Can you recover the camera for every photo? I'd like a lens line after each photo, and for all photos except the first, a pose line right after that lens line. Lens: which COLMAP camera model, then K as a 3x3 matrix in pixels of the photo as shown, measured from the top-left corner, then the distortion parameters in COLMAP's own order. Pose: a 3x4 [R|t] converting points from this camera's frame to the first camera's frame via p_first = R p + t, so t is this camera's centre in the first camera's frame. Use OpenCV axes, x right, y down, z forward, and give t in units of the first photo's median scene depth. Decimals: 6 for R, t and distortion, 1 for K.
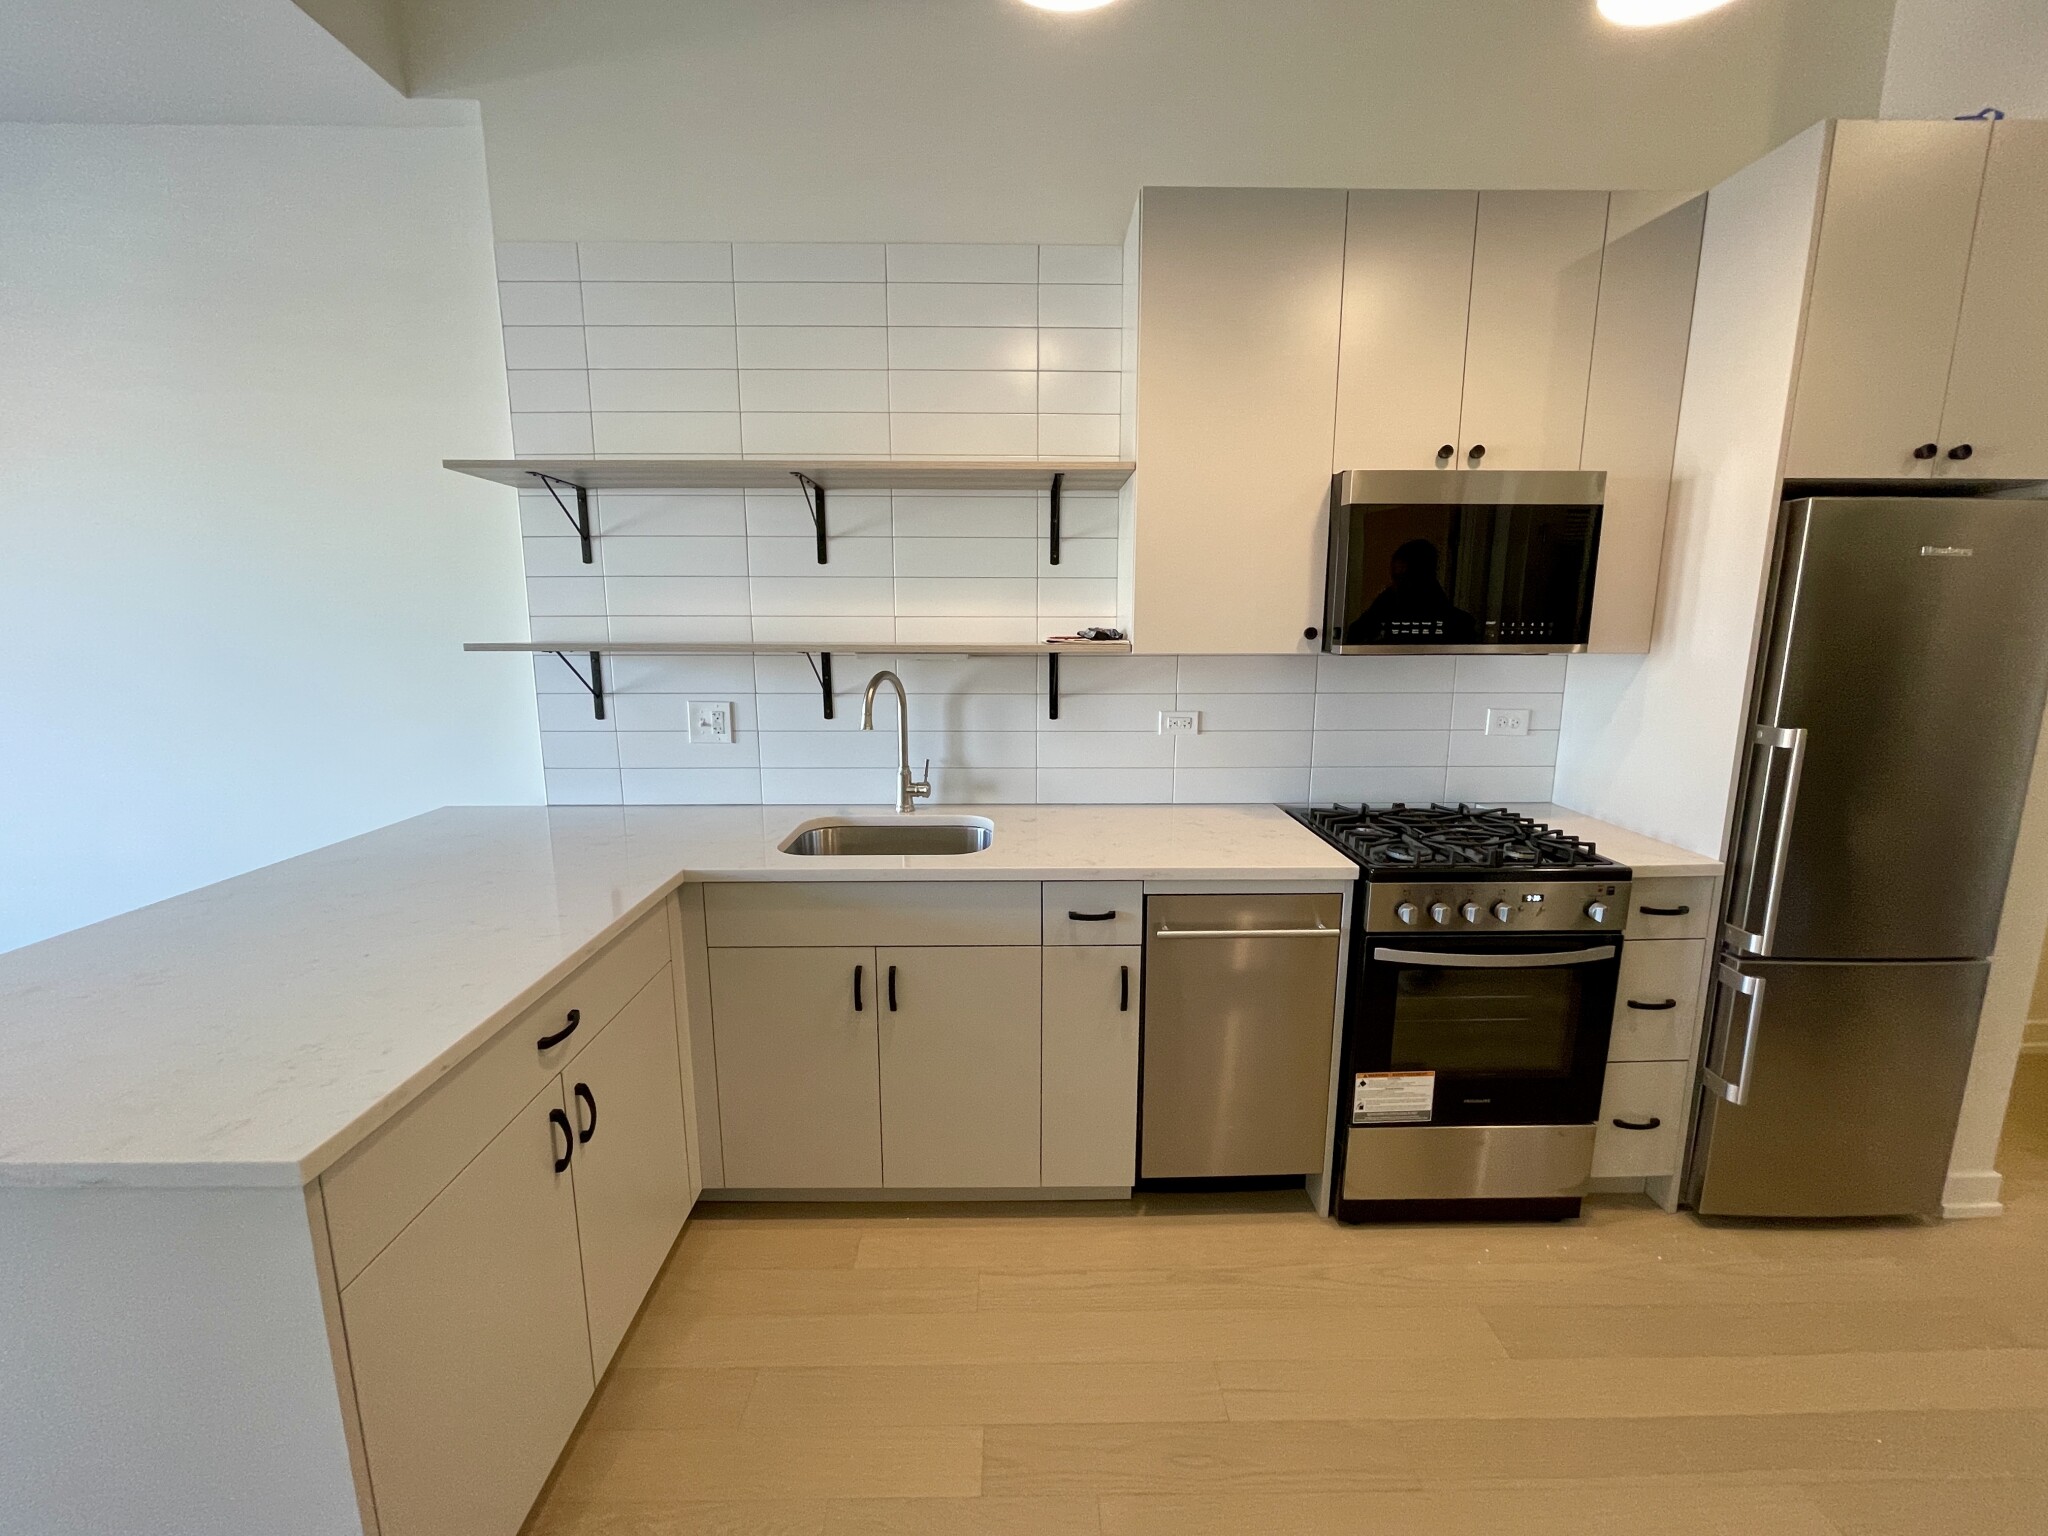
lens RADIAL K [[834.9, 0, 1024.8], [0, 834.9, 762.2], [0, 0, 1]] dist [-0.004849, 0.000145]
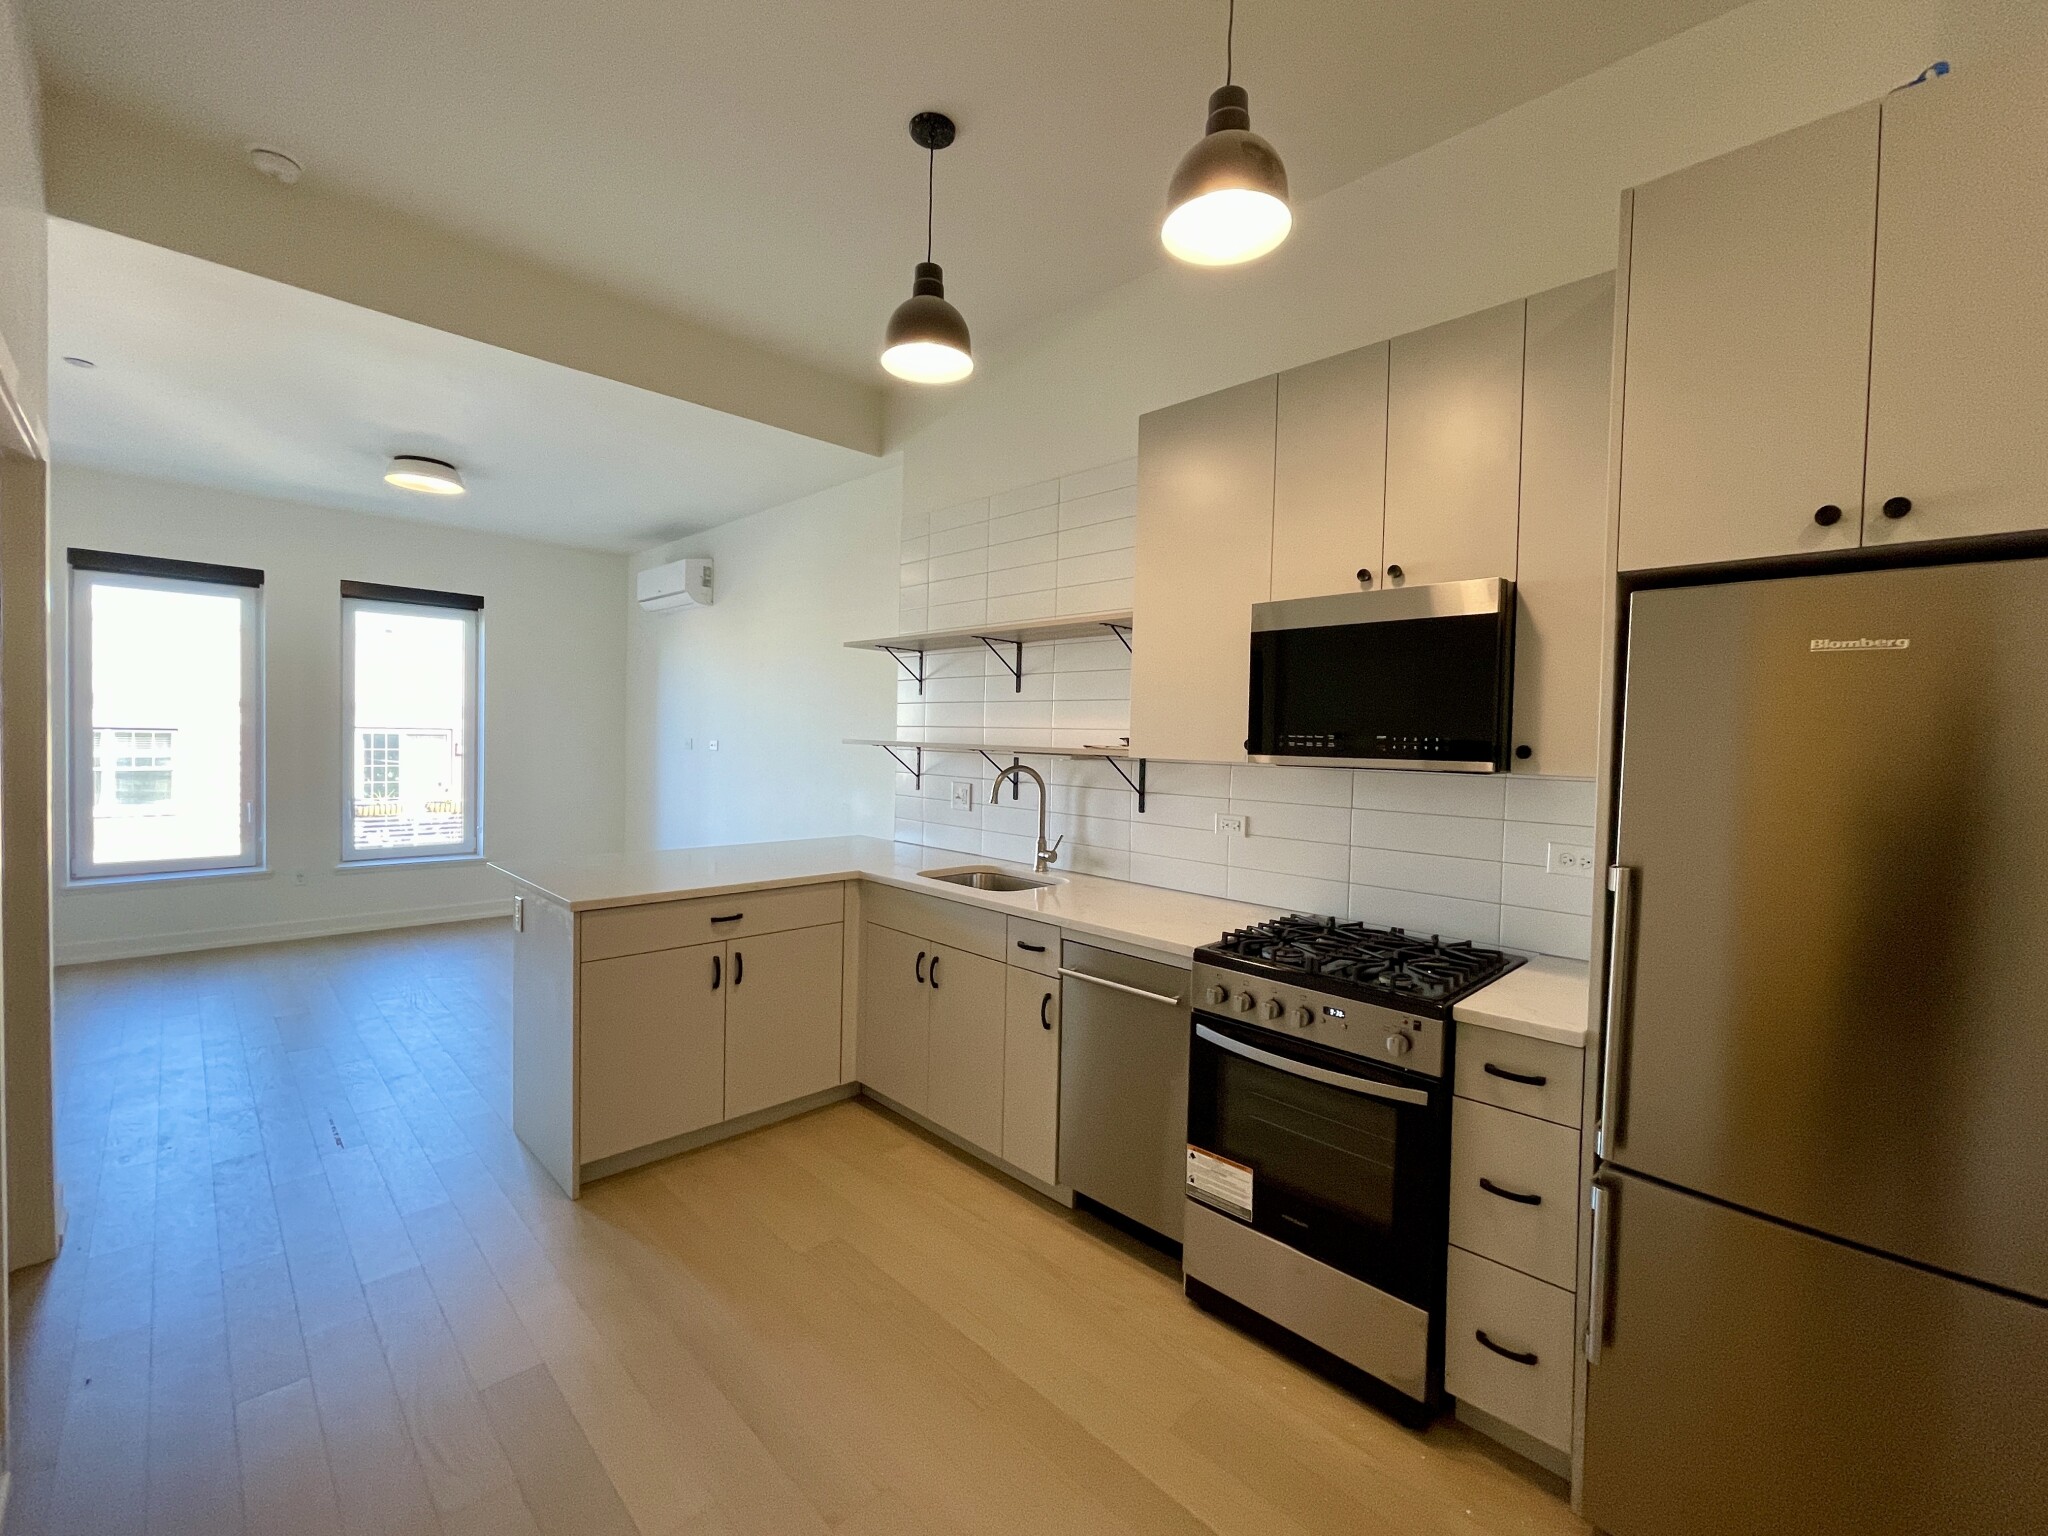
lens RADIAL K [[869.0, 0, 1027.1], [0, 869.0, 754.6], [0, 0, 1]] dist [-0.002975, -0.000419]
pose [[0.689940, 0.031237, -0.723192, 0.996743], [-0.145708, 0.984612, -0.096480, 0.014576], [0.709050, 0.171940, 0.683875, -0.005063]]
